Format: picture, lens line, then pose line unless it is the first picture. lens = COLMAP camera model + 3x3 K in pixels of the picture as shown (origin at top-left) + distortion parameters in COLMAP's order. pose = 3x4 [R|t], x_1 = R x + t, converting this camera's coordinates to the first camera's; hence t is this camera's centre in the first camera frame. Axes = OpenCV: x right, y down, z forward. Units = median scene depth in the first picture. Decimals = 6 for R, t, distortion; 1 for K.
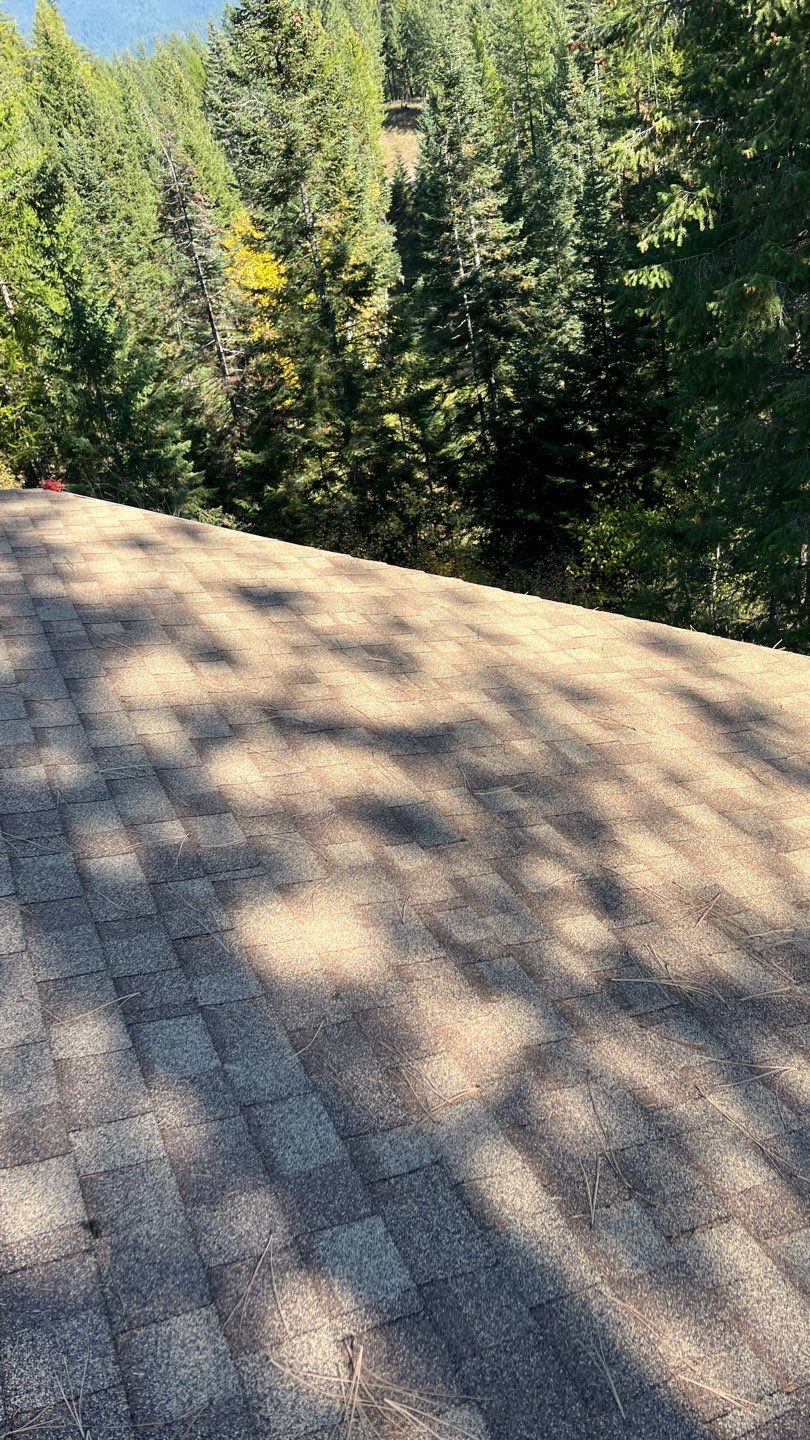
lens RADIAL K [[1070.6, 0, 403.7], [0, 1070.6, 726.9], [0, 0, 1]] dist [0.046287, -0.056314]
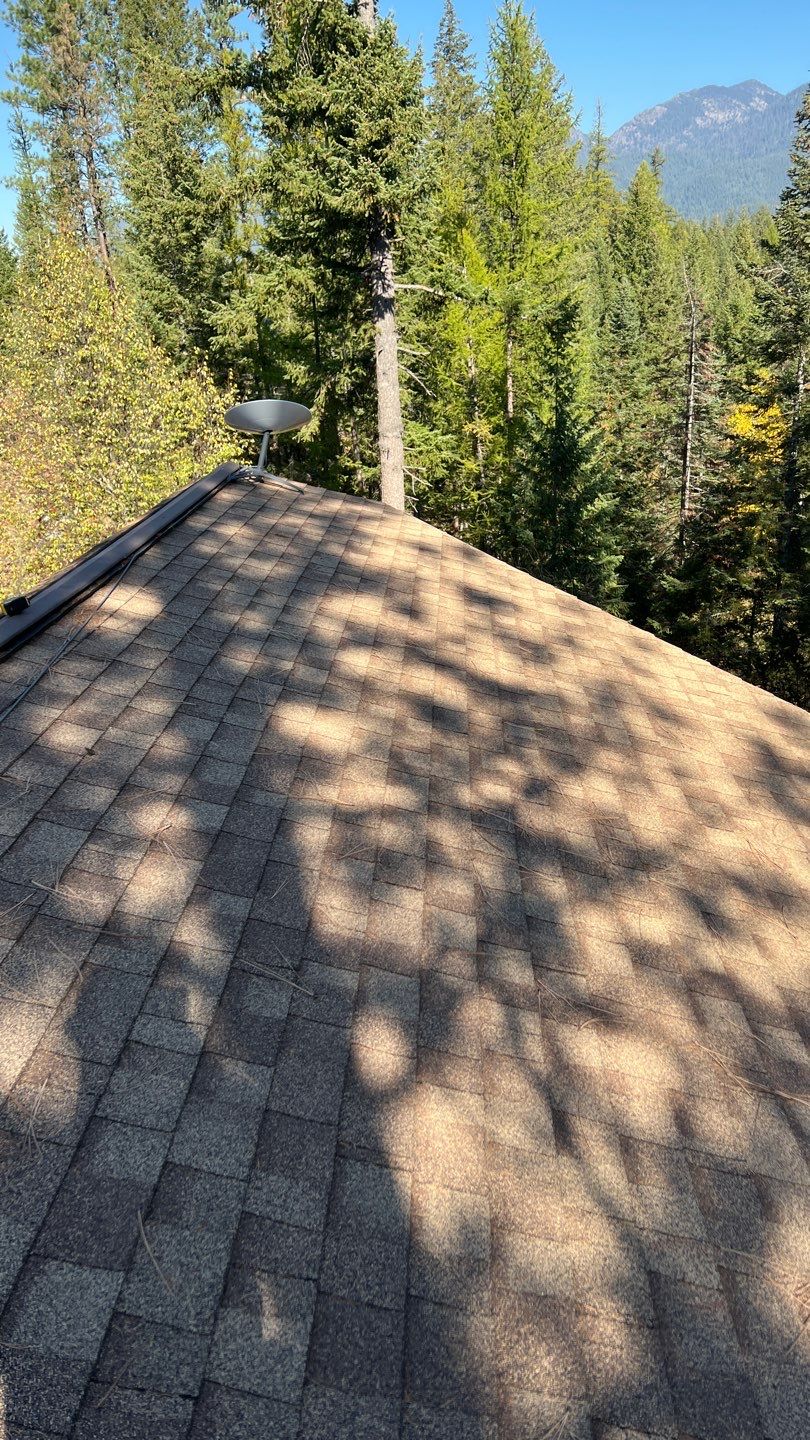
lens RADIAL K [[1084.5, 0, 417.0], [0, 1084.5, 723.7], [0, 0, 1]] dist [0.012736, -0.008941]
pose [[0.890681, 0.278588, -0.359272, 0.265071], [-0.320004, 0.945504, -0.060165, 0.106174], [0.322932, 0.168556, 0.931292, -0.178088]]
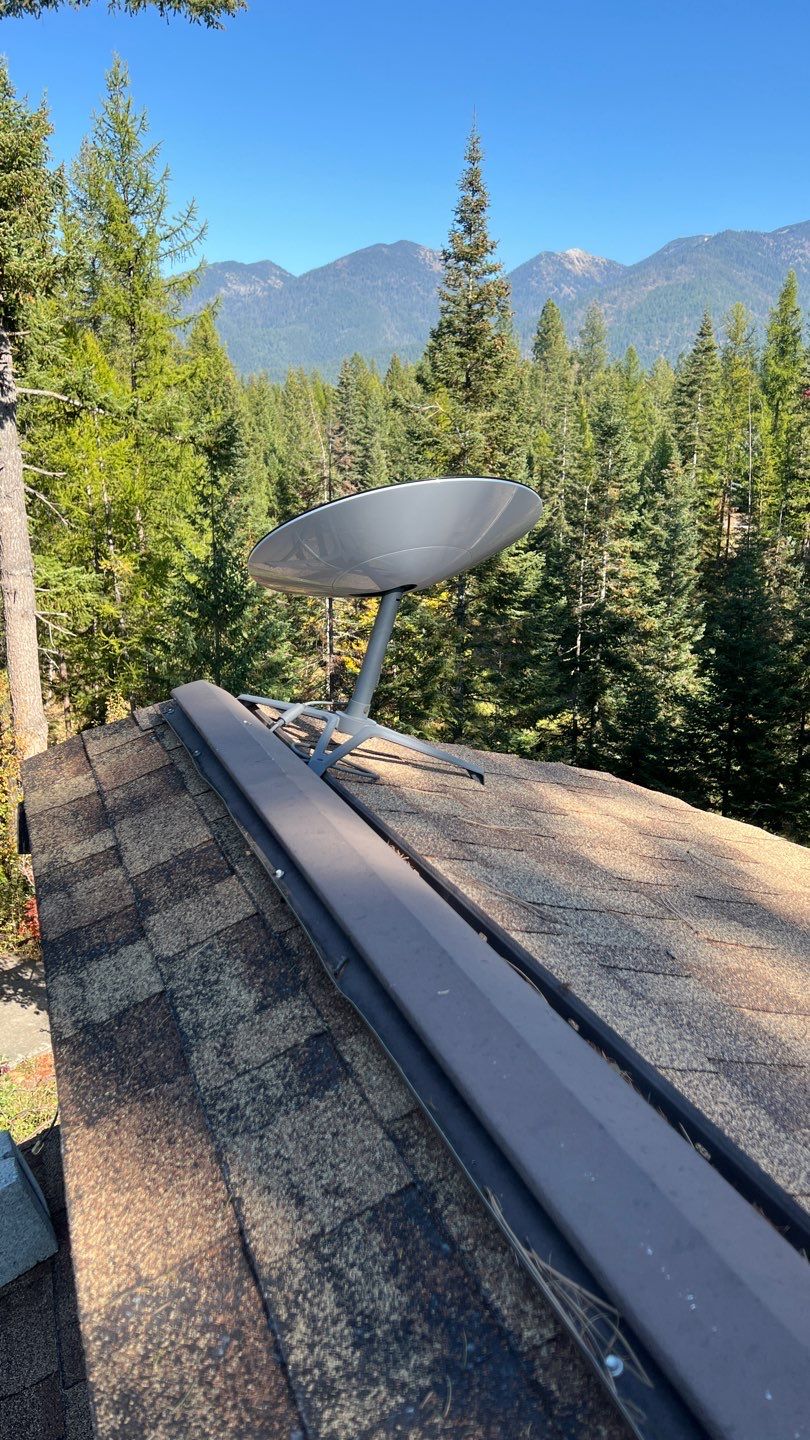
lens RADIAL K [[1060.8, 0, 397.4], [0, 1060.8, 731.7], [0, 0, 1]] dist [0.055619, -0.059991]
pose [[0.981286, 0.190909, -0.025114, -0.466179], [-0.190710, 0.945580, -0.263646, -0.113596], [-0.026585, 0.263502, 0.964293, 0.612320]]
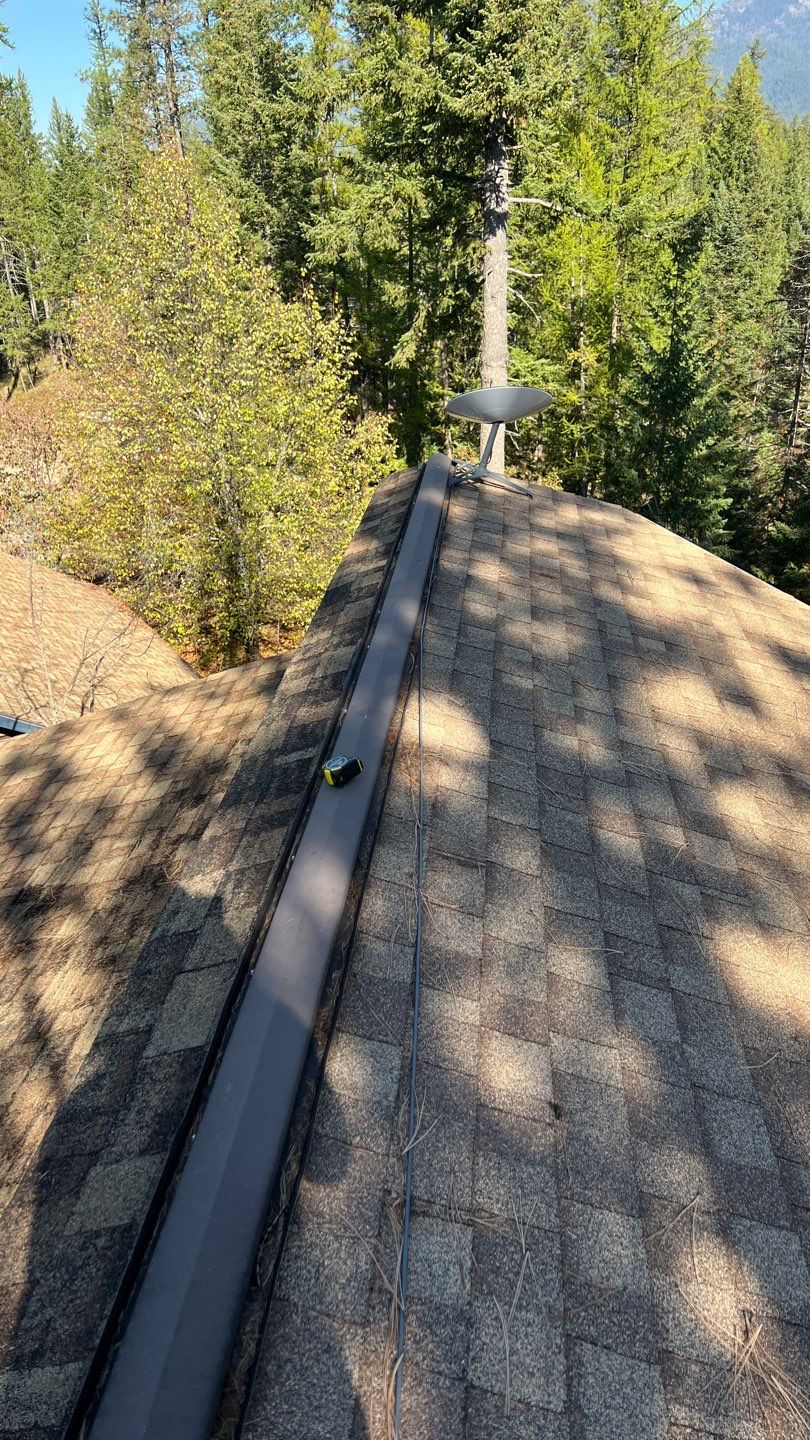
lens RADIAL K [[1060.8, 0, 397.4], [0, 1060.8, 731.7], [0, 0, 1]] dist [0.055619, -0.059991]
pose [[0.855452, 0.344899, -0.386325, -0.038086], [-0.356908, 0.933159, 0.042782, 0.026993], [0.375258, 0.101285, 0.921370, -0.053883]]
